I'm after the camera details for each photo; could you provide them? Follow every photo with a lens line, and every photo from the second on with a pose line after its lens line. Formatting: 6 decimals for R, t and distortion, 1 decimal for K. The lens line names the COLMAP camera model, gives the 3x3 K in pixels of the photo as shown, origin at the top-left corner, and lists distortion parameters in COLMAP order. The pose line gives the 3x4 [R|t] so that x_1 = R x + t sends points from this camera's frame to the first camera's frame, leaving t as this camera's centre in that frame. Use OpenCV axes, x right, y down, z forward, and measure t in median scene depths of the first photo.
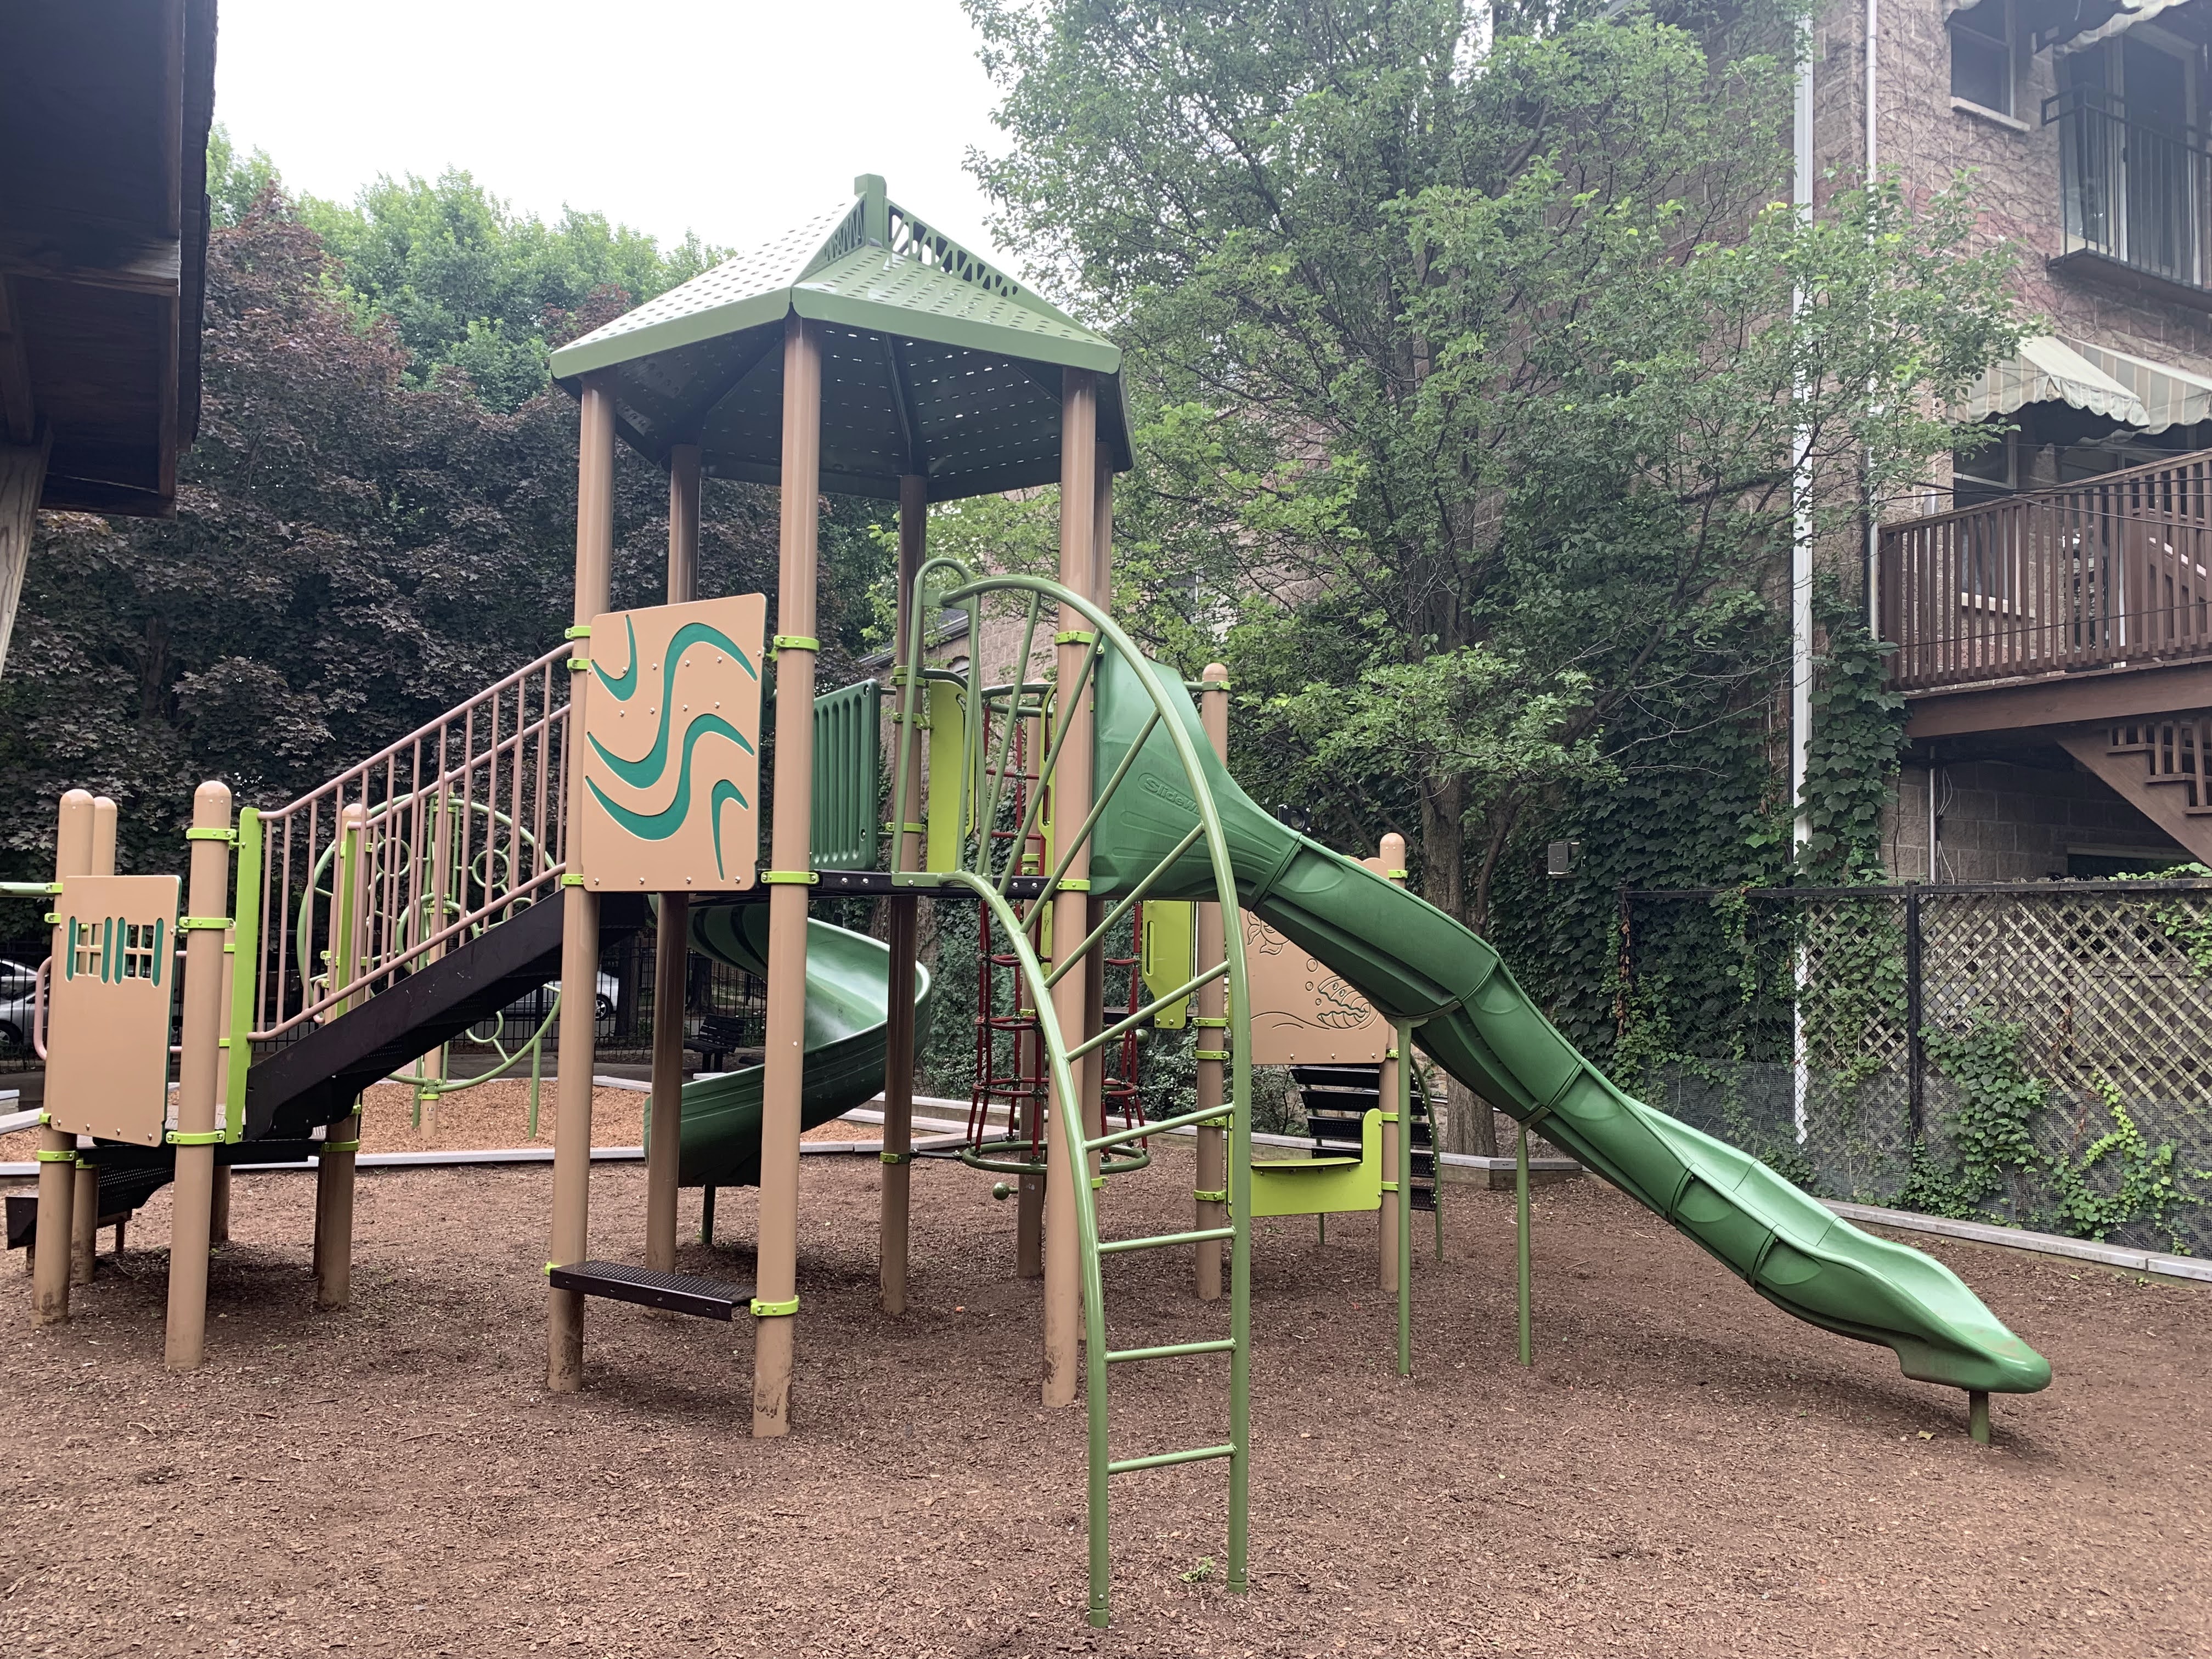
lens RADIAL K [[1685.4, 0, 1092.3], [0, 1685.4, 849.3], [0, 0, 1]] dist [0.019453, -0.014067]
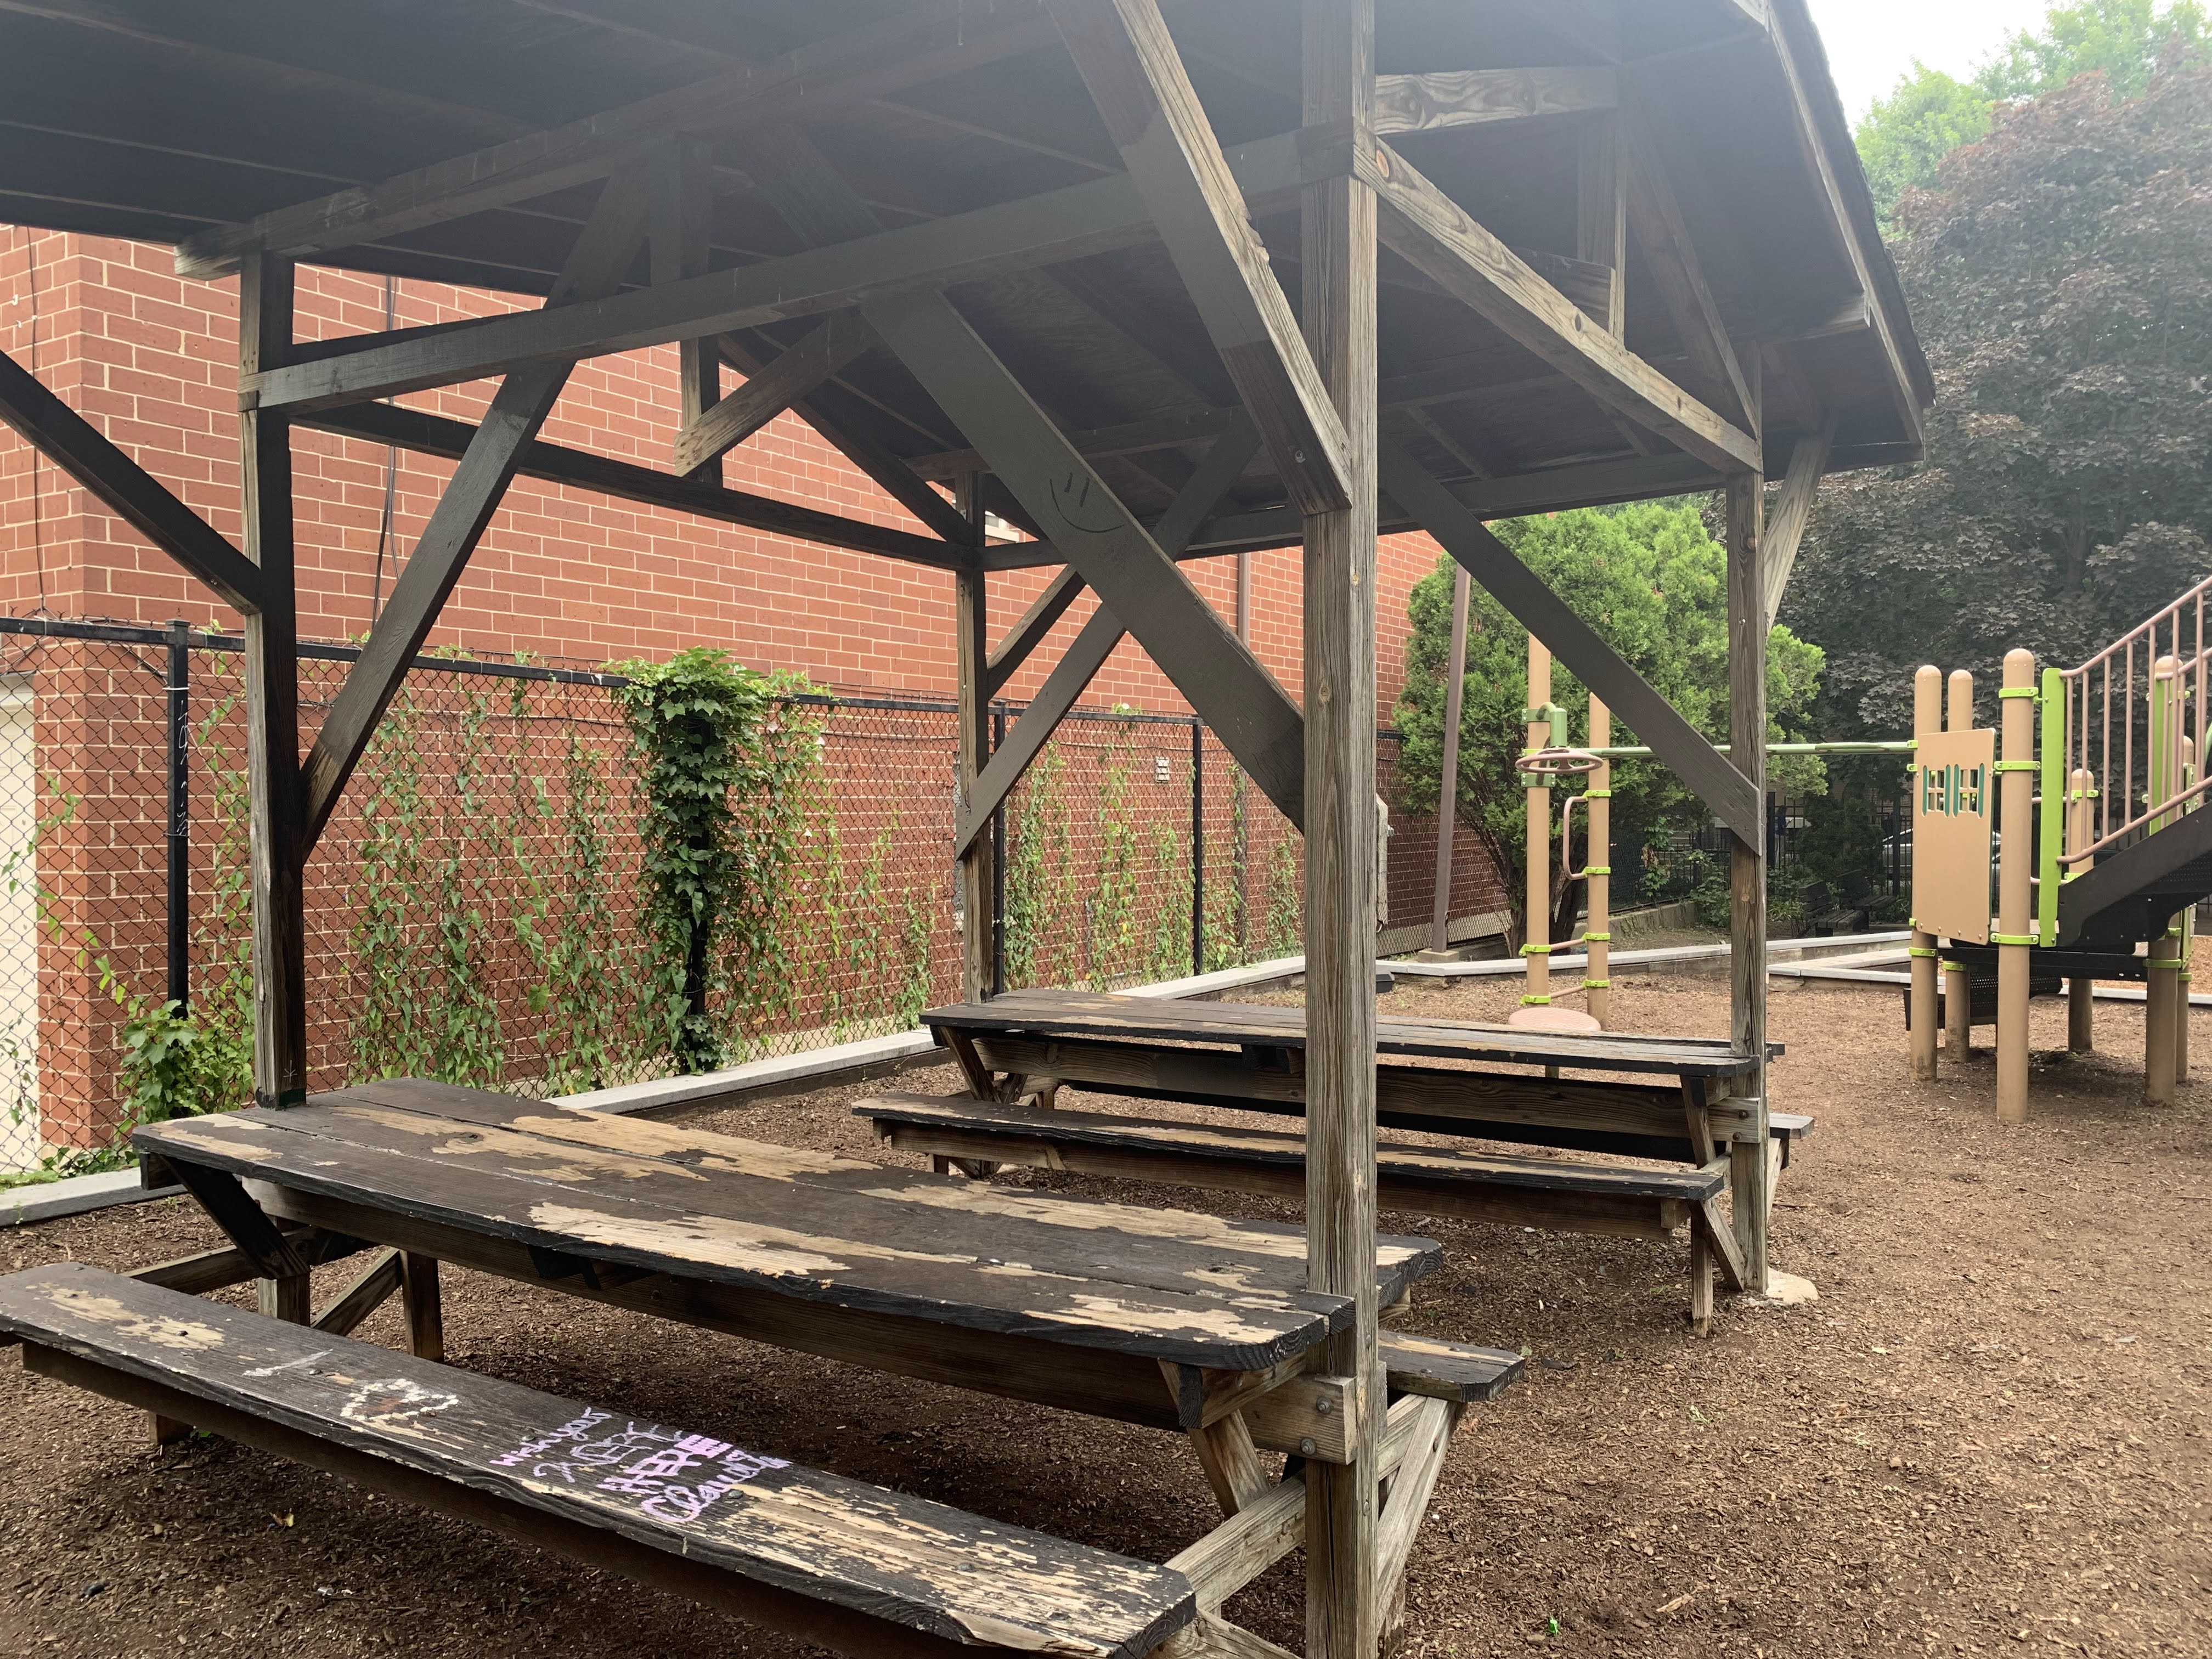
lens RADIAL K [[1685.4, 0, 1092.3], [0, 1685.4, 849.3], [0, 0, 1]] dist [0.019453, -0.014067]
pose [[0.483105, 0.008144, -0.875525, 0.208834], [0.056992, 0.997544, 0.040727, 0.014750], [0.873706, -0.069574, 0.481454, -0.164965]]
